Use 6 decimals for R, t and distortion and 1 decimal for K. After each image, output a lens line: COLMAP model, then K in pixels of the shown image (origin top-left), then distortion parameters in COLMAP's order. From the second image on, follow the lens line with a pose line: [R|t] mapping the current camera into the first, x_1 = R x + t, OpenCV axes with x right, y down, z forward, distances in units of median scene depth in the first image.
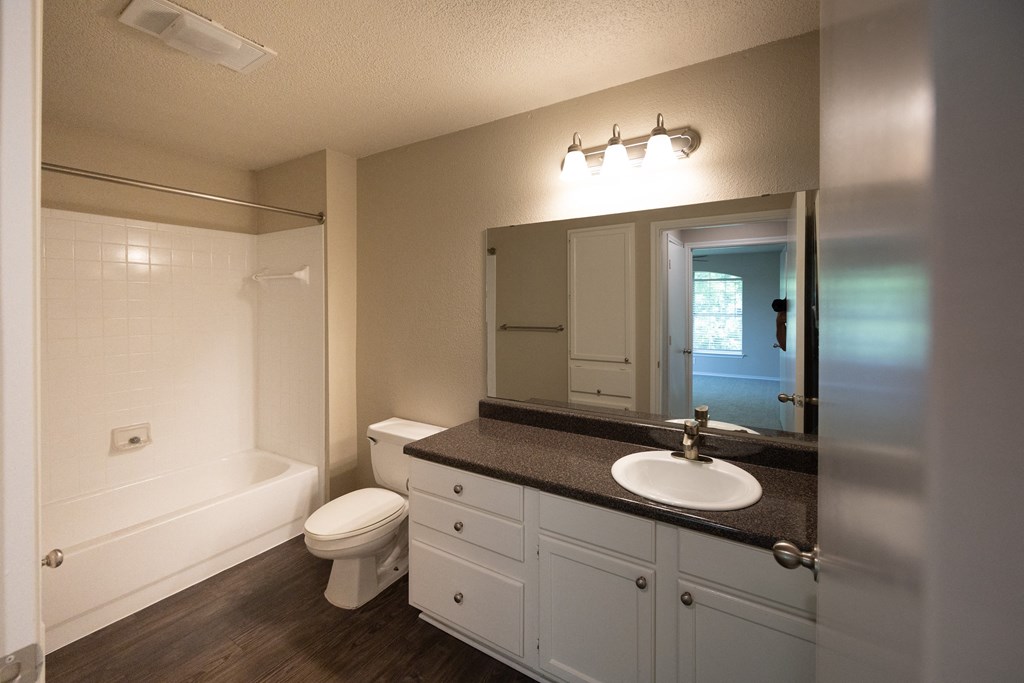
lens RADIAL K [[426.9, 0, 514.3], [0, 426.9, 311.0], [0, 0, 1]] dist [-0.001731, -0.000402]
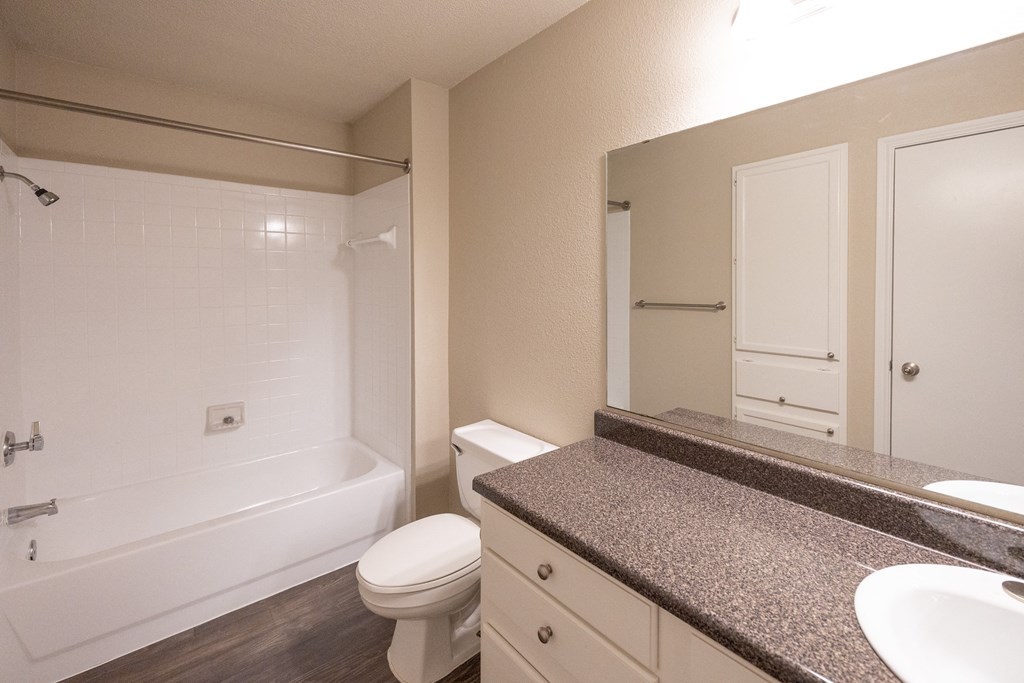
lens RADIAL K [[484.4, 0, 521.9], [0, 484.4, 288.6], [0, 0, 1]] dist [-0.000295, 0.000006]
pose [[0.962738, 0.004124, -0.270403, 0.009773], [-0.002929, 0.999984, 0.004823, 0.011883], [0.270418, -0.003851, 0.962735, 0.187799]]
